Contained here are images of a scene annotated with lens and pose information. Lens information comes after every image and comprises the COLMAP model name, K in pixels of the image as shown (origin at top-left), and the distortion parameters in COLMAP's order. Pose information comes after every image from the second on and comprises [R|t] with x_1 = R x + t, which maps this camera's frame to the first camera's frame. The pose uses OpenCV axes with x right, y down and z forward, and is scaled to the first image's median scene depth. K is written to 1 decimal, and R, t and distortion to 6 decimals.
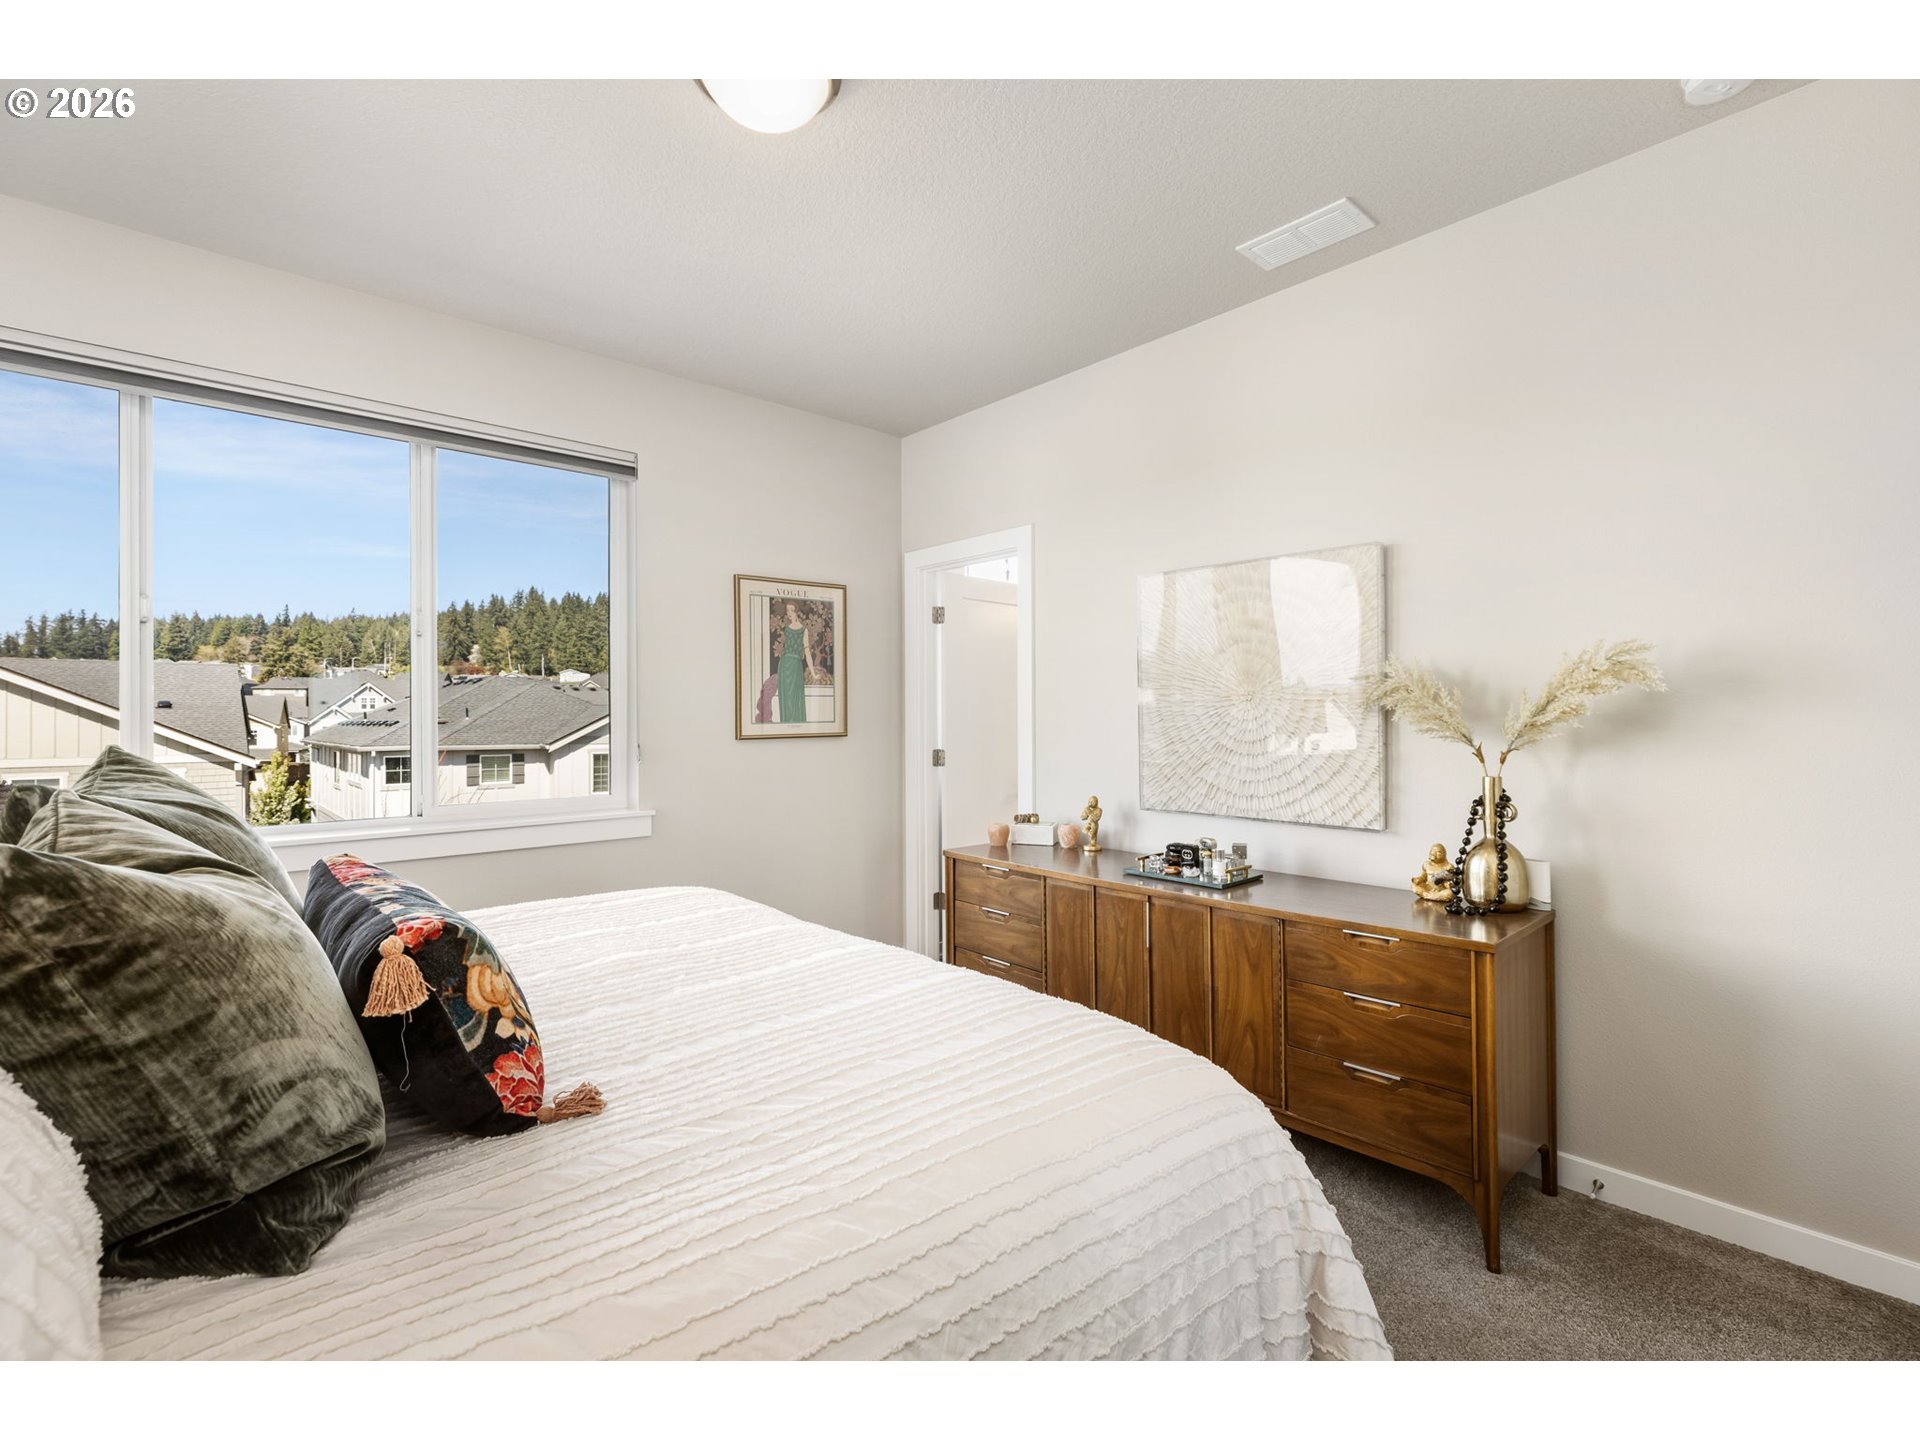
lens RADIAL K [[883.4, 0, 960.0], [0, 883.4, 720.0], [0, 0, 1]] dist [-0.000338, 0.017773]
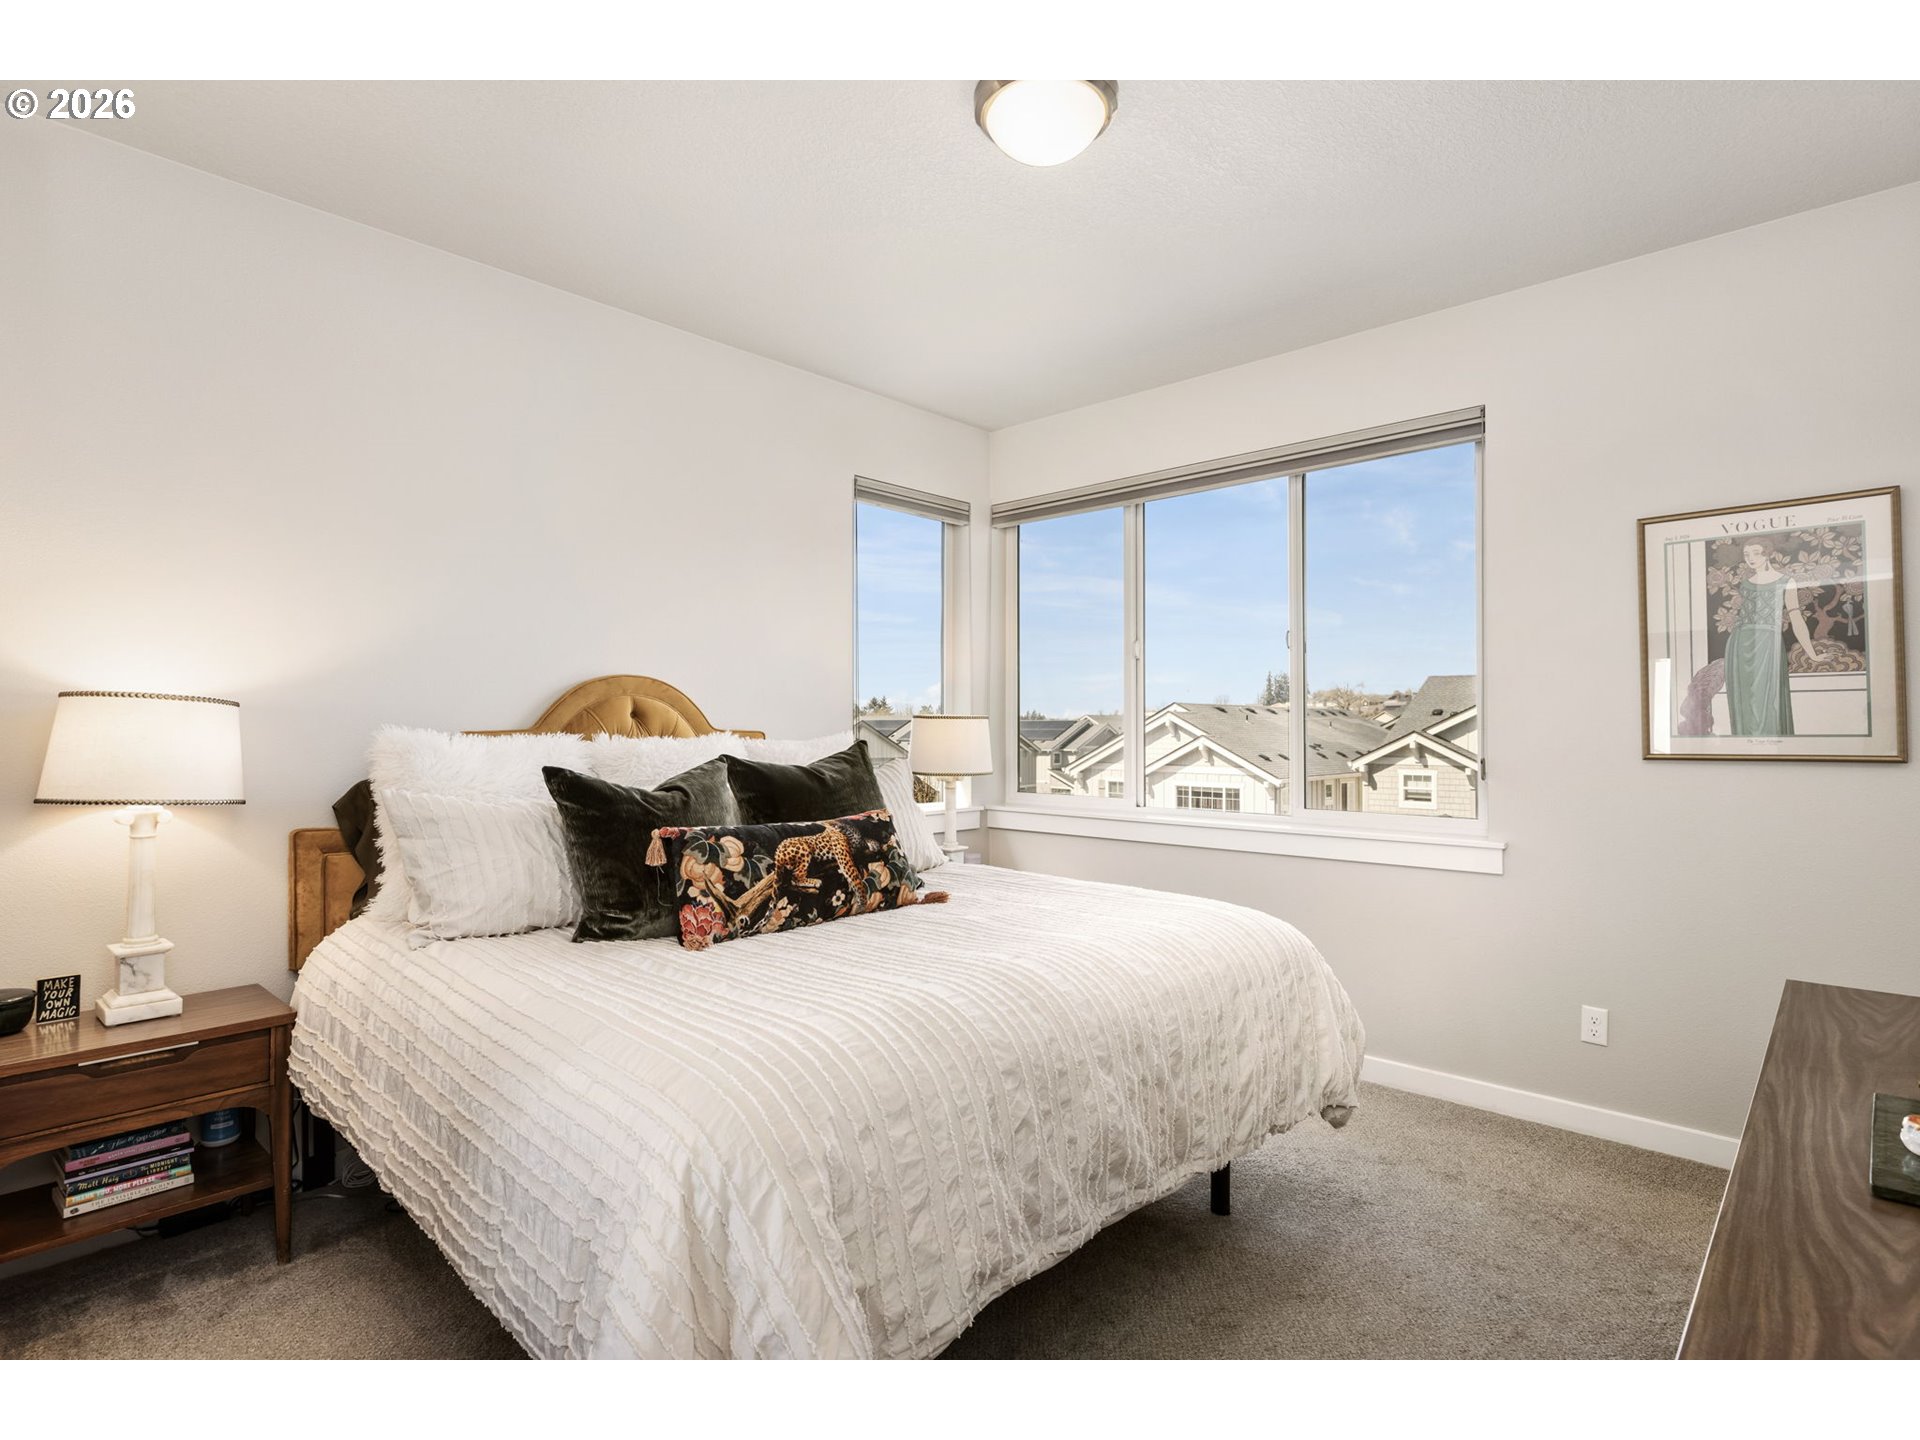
lens RADIAL K [[992.5, 0, 960.0], [0, 992.5, 720.0], [0, 0, 1]] dist [0.013259, 0.000335]
pose [[0.088211, -0.002246, -0.996099, 0.458533], [-0.006037, 0.999978, -0.002789, -0.002965], [0.996083, 0.006260, 0.088196, 0.389620]]
